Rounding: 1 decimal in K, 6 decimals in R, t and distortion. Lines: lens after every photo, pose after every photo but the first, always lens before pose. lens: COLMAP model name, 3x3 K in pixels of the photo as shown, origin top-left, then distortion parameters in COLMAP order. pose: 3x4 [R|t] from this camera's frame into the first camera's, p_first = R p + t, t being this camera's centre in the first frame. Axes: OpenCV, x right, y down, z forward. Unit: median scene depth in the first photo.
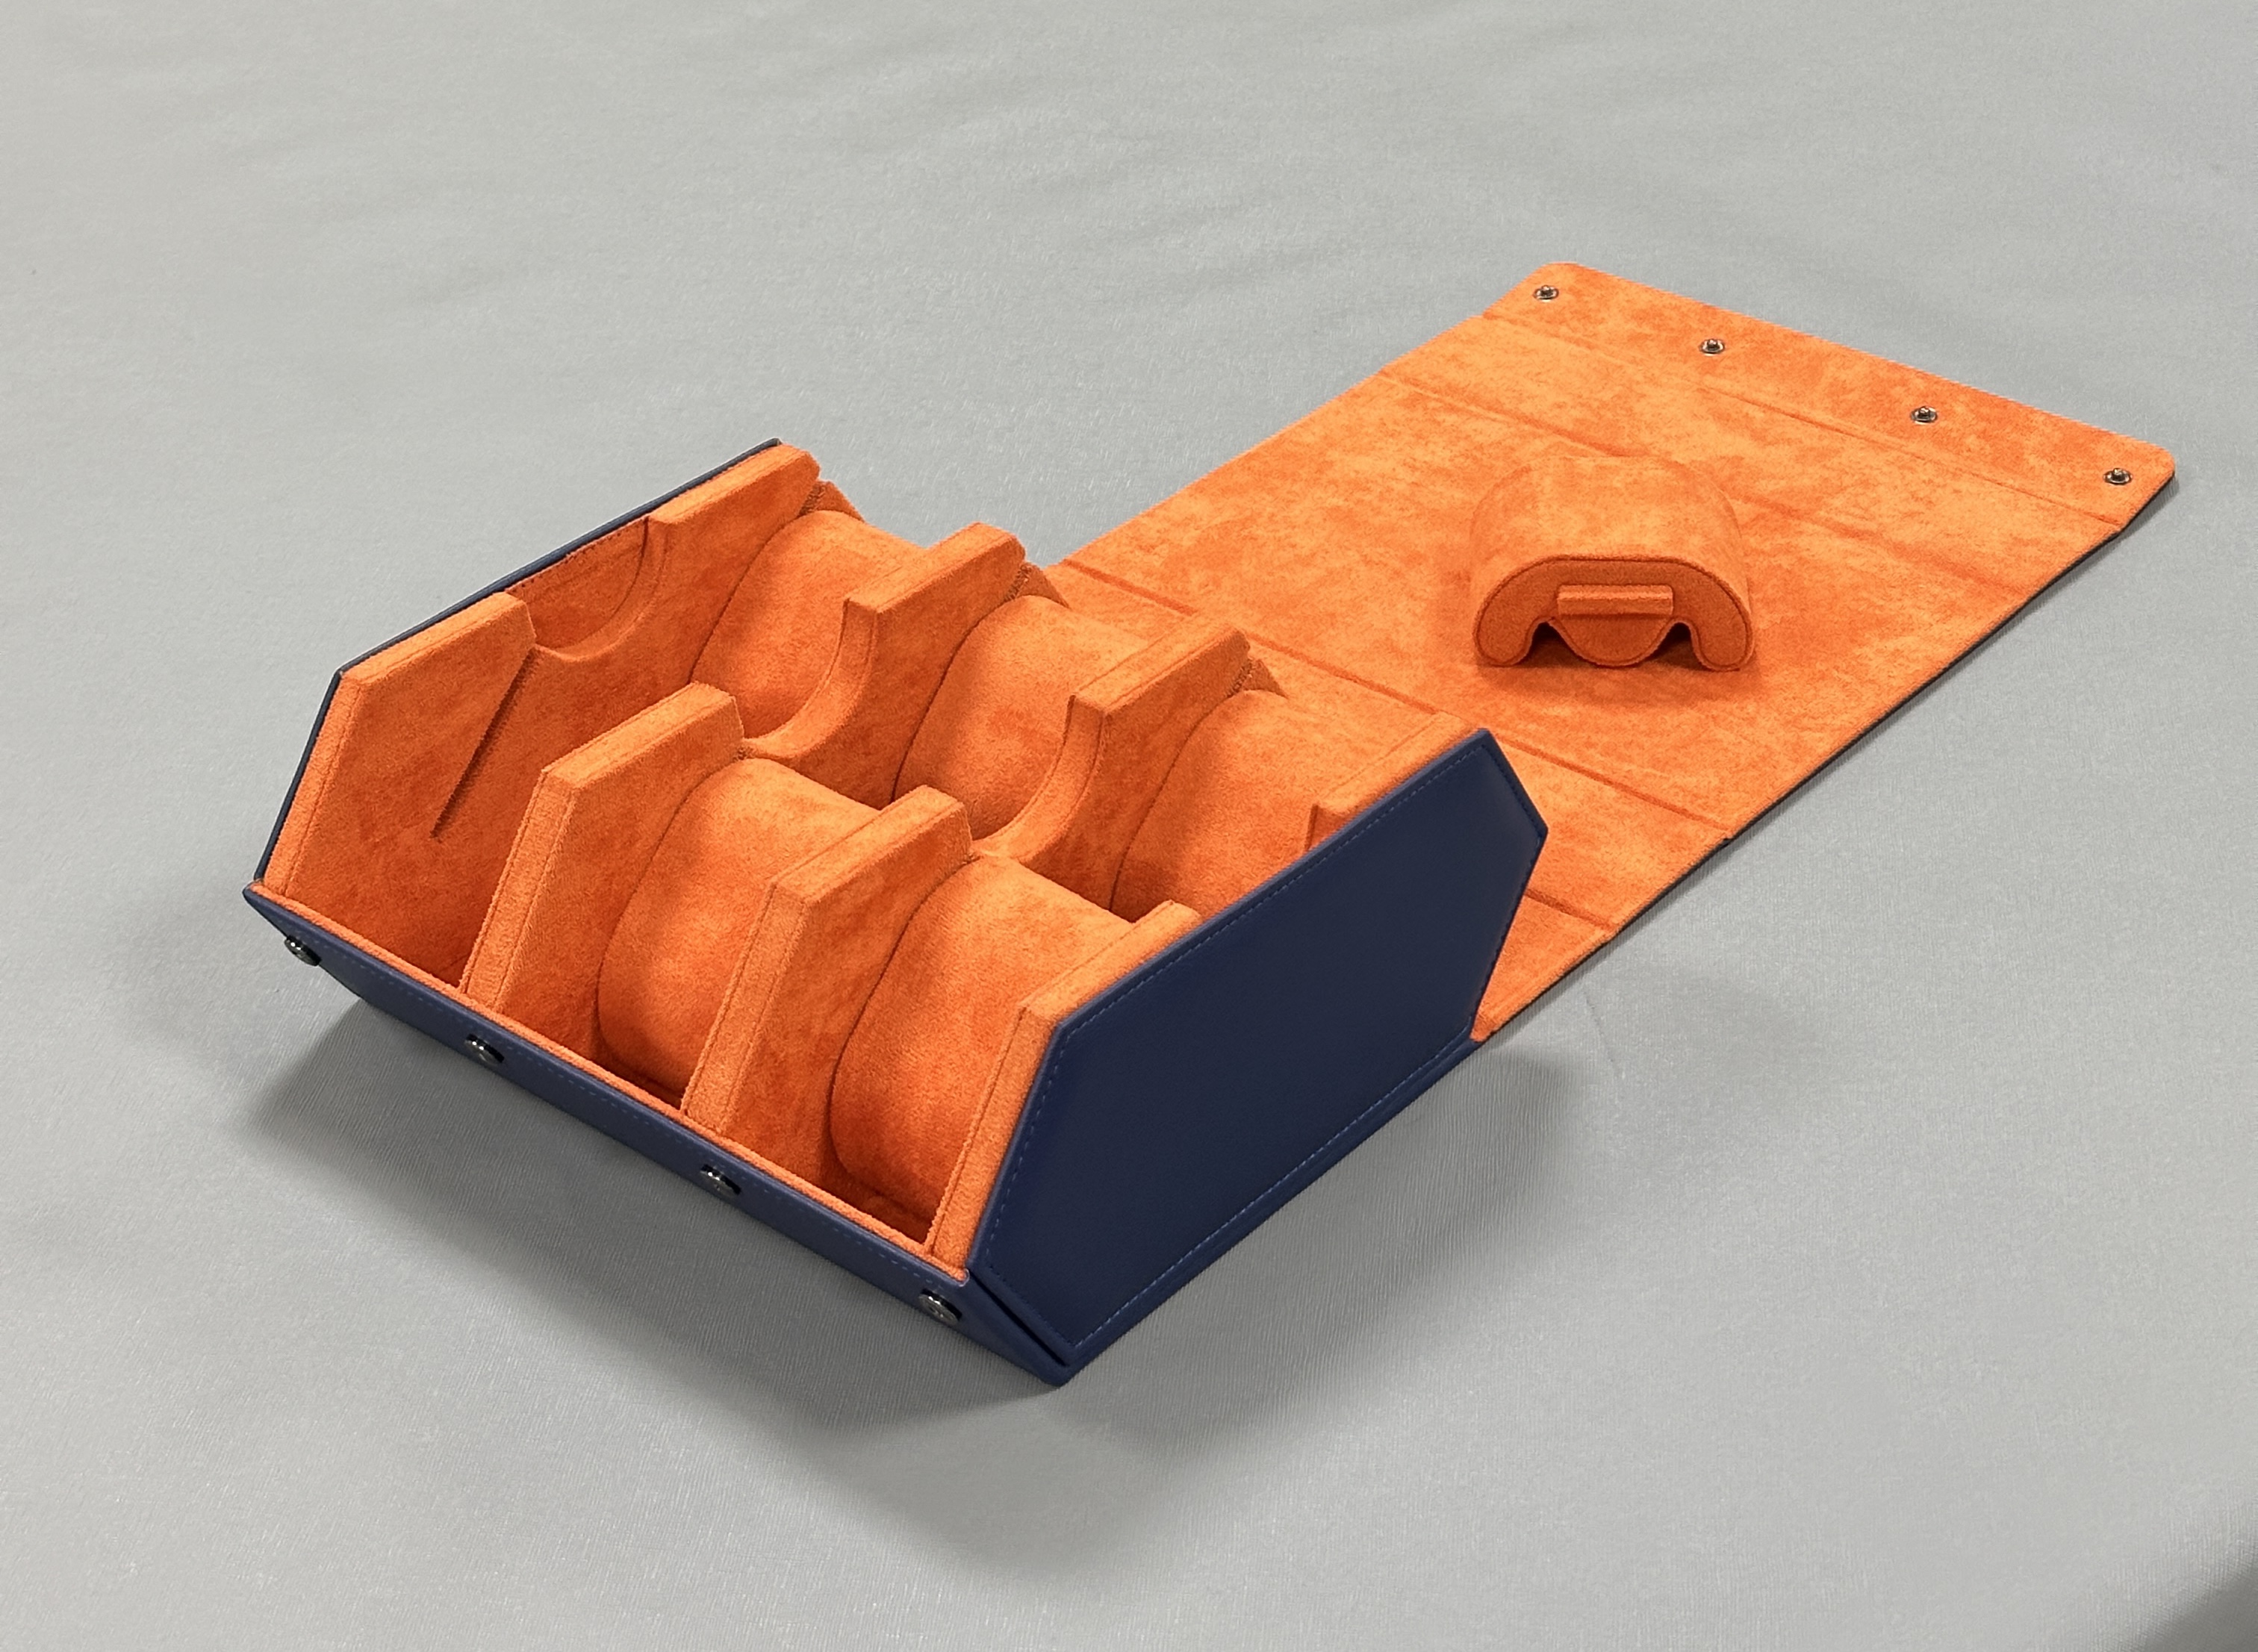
lens RADIAL K [[4164.2, 0, 1131.4], [0, 4164.2, 133.4], [0, 0, 1]] dist [0.130784, 0.056742]
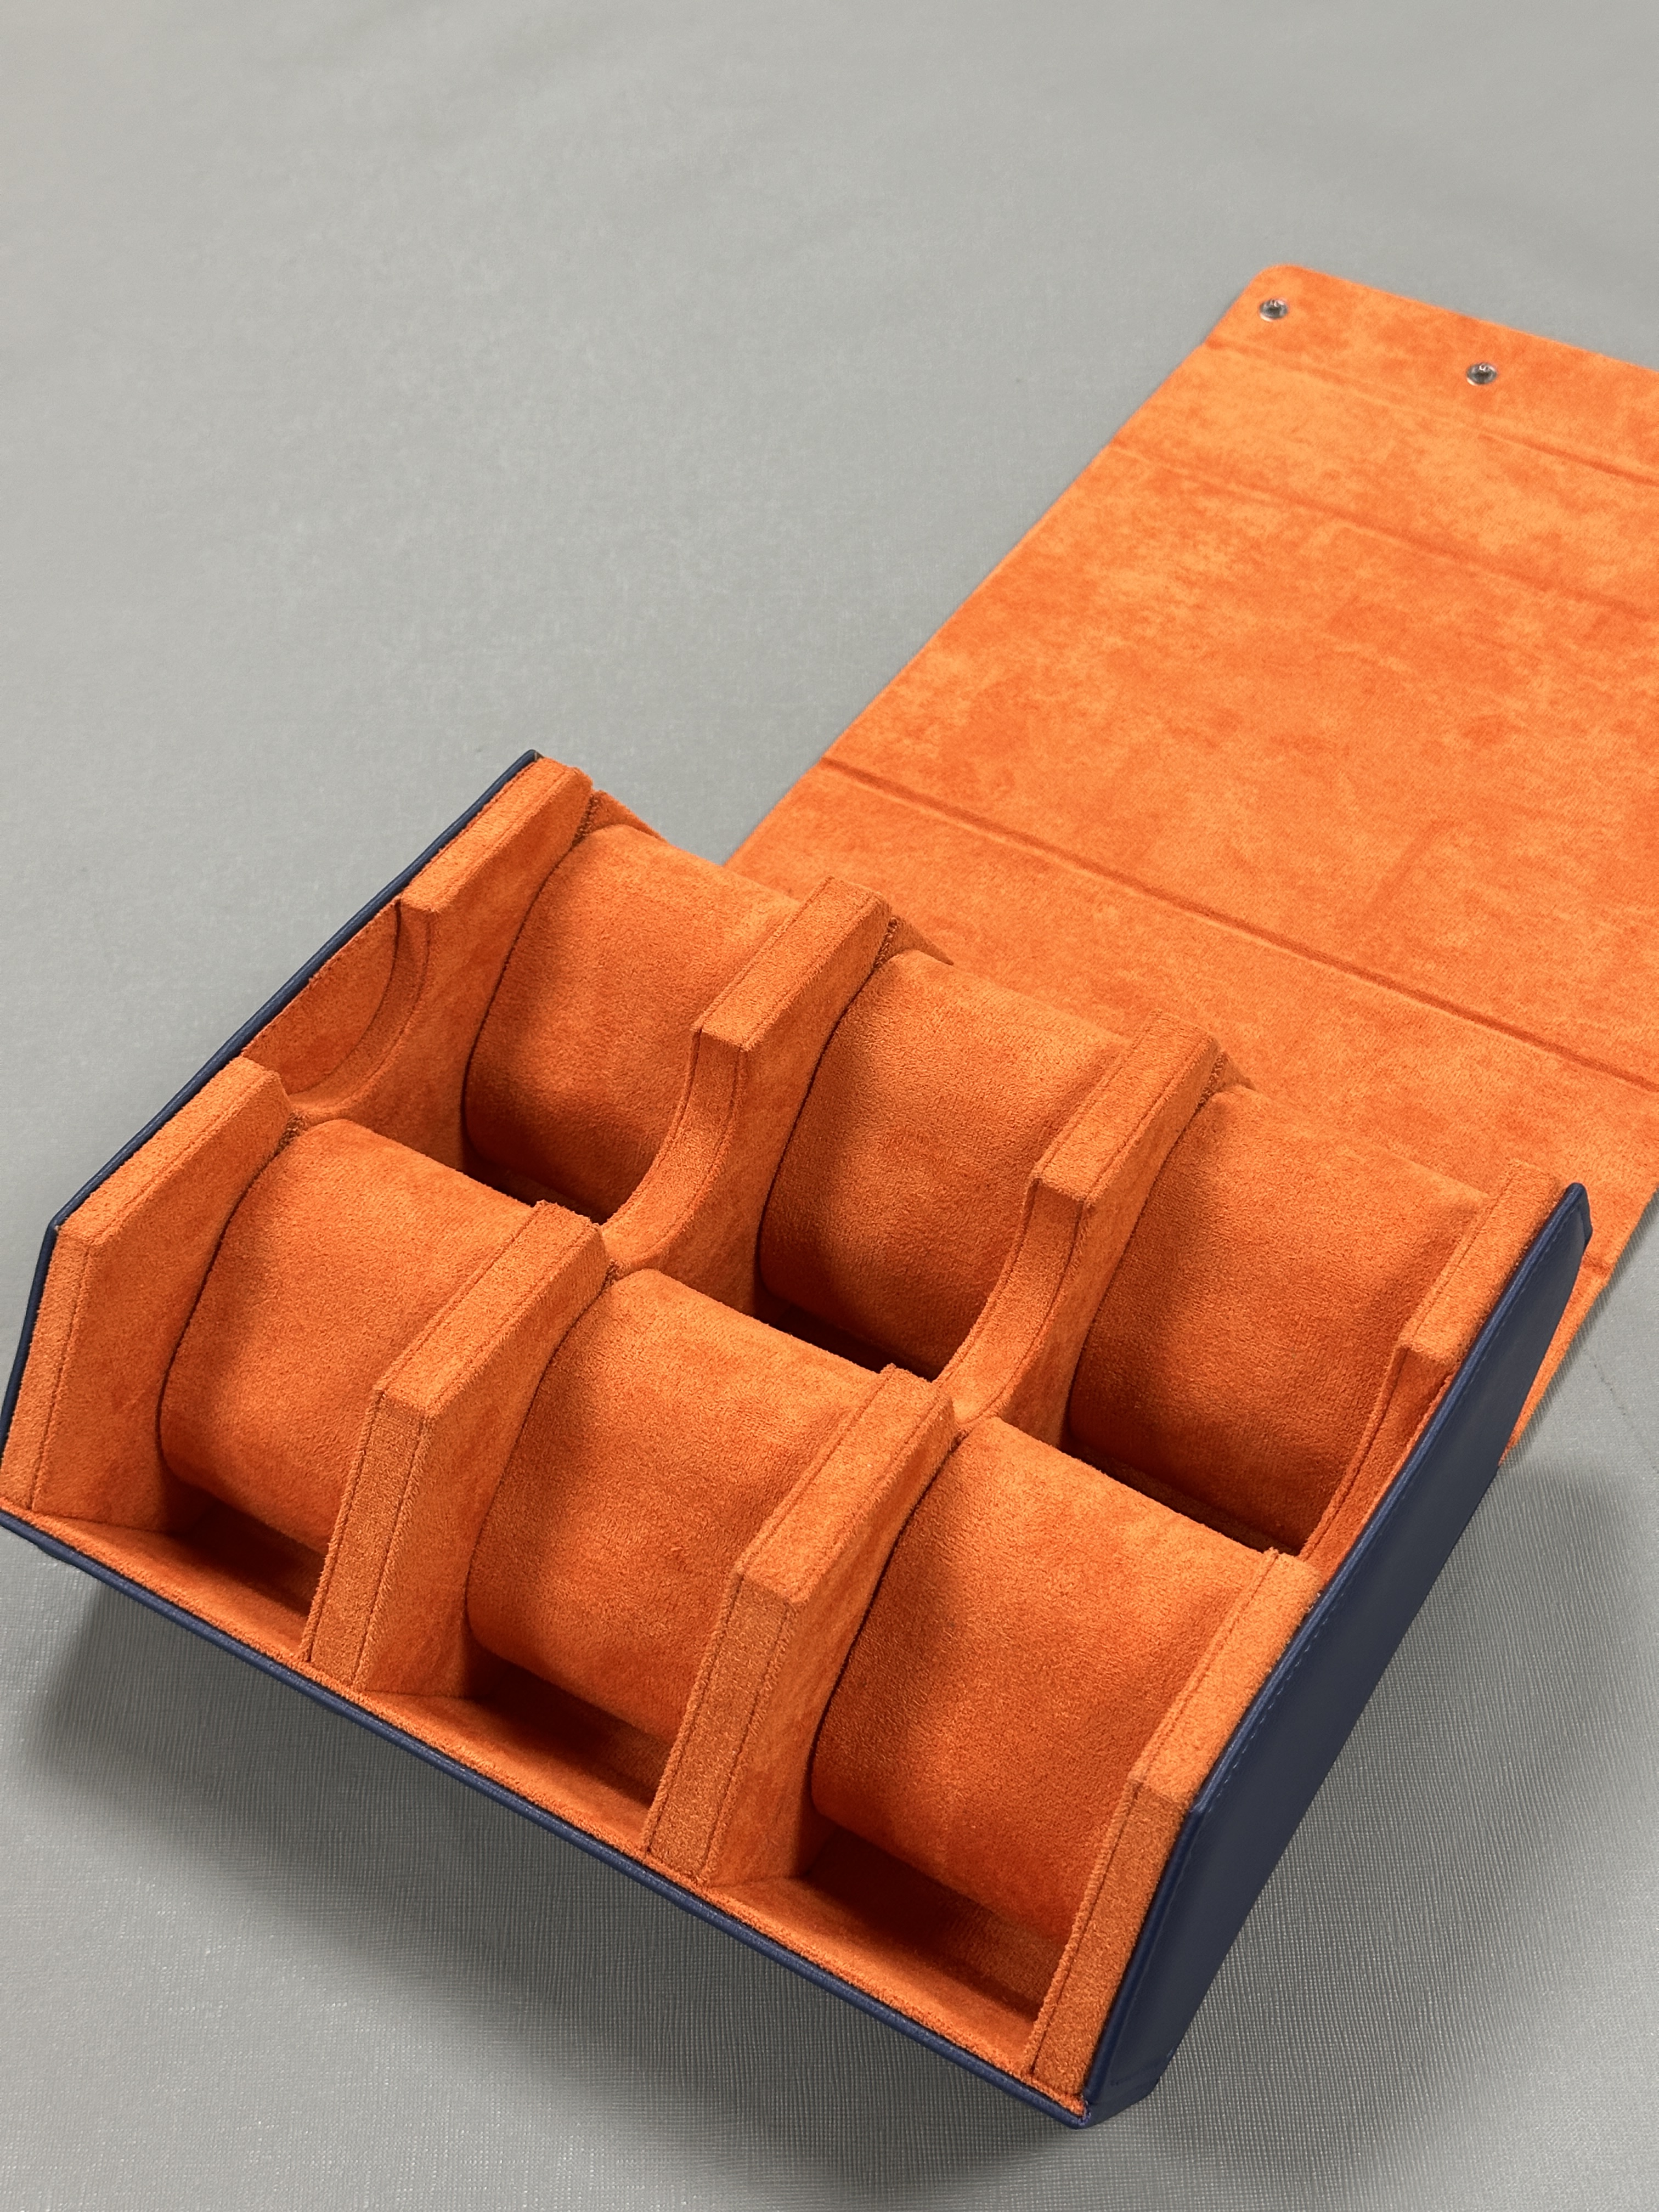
lens RADIAL K [[3090.5, 0, 829.5], [0, 3090.5, 1106.0], [0, 0, 1]] dist [0.174838, -0.375164]
pose [[0.988894, -0.102444, 0.107679, -0.109060], [0.050588, 0.913246, 0.404255, -0.107140], [-0.139751, -0.394318, 0.908286, 0.481274]]
